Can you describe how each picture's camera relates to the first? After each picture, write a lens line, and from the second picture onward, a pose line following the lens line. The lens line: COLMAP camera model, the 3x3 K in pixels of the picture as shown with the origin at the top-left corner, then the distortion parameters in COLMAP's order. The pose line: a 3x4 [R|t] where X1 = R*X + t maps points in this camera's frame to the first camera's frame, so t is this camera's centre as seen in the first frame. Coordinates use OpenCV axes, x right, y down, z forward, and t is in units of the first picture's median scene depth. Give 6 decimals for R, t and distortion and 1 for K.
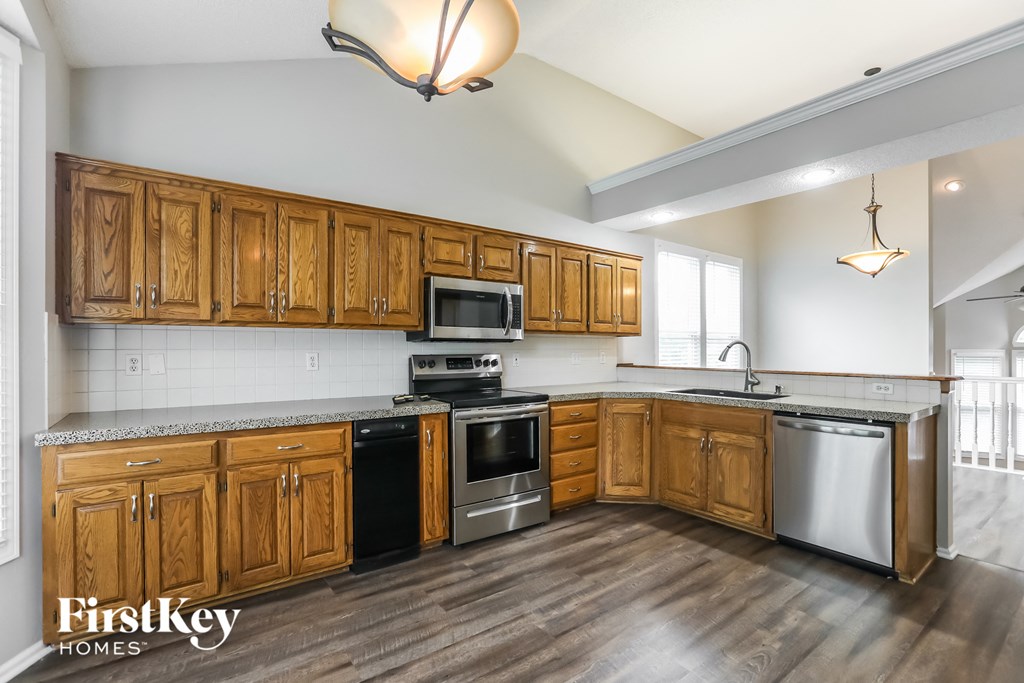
lens RADIAL K [[472.7, 0, 514.9], [0, 472.7, 348.1], [0, 0, 1]] dist [-0.002738, 0.000322]
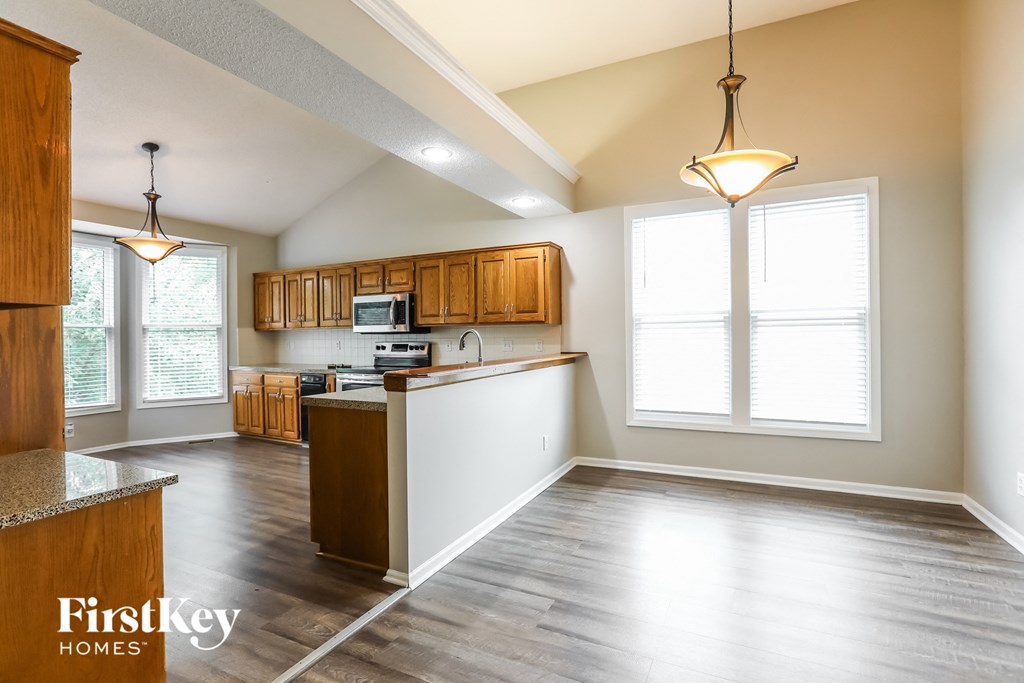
lens RADIAL K [[472.7, 0, 501.8], [0, 472.7, 331.9], [0, 0, 1]] dist [-0.002738, 0.000322]
pose [[0.441434, -0.009448, -0.897244, 1.357699], [0.011745, 0.999920, -0.004751, -0.007030], [0.897217, -0.008441, 0.441509, 0.603087]]
